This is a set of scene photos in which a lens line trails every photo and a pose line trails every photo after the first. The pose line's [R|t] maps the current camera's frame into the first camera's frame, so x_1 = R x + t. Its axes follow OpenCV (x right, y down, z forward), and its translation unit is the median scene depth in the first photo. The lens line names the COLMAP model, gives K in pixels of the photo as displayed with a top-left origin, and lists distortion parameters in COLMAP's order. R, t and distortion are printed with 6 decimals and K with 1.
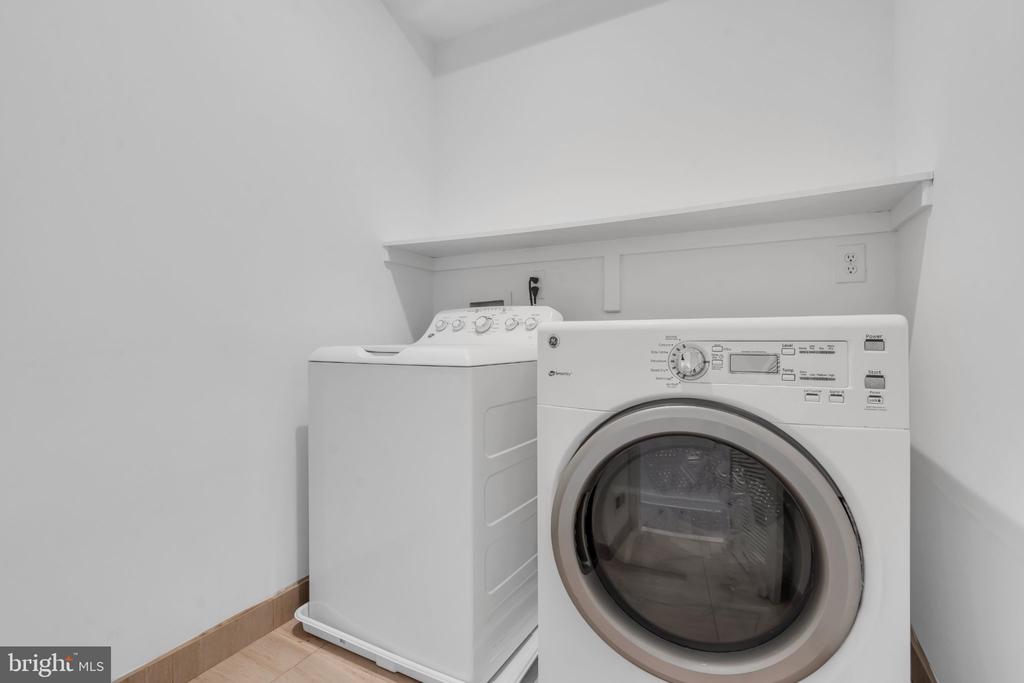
lens RADIAL K [[474.1, 0, 511.3], [0, 474.1, 339.1], [0, 0, 1]] dist [-0.000333, -0.000409]
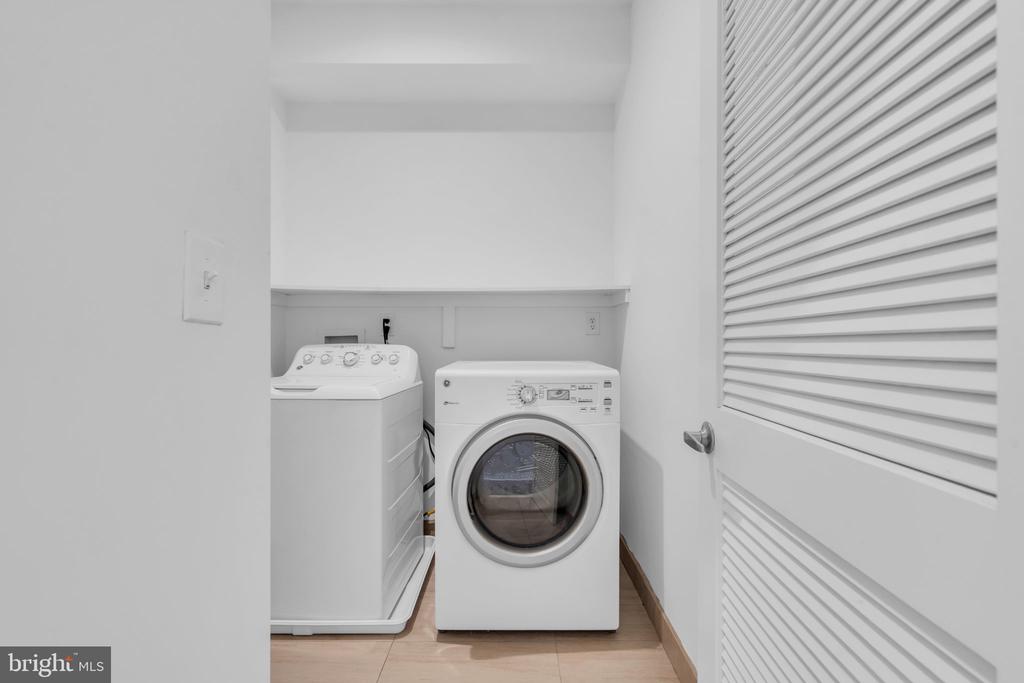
lens RADIAL K [[474.1, 0, 515.8], [0, 474.1, 343.6], [0, 0, 1]] dist [-0.000333, -0.000409]
pose [[0.884726, 0.002242, 0.466106, -0.450921], [-0.003502, 0.999992, 0.001837, -0.131520], [-0.466099, -0.003257, 0.884727, -0.528816]]
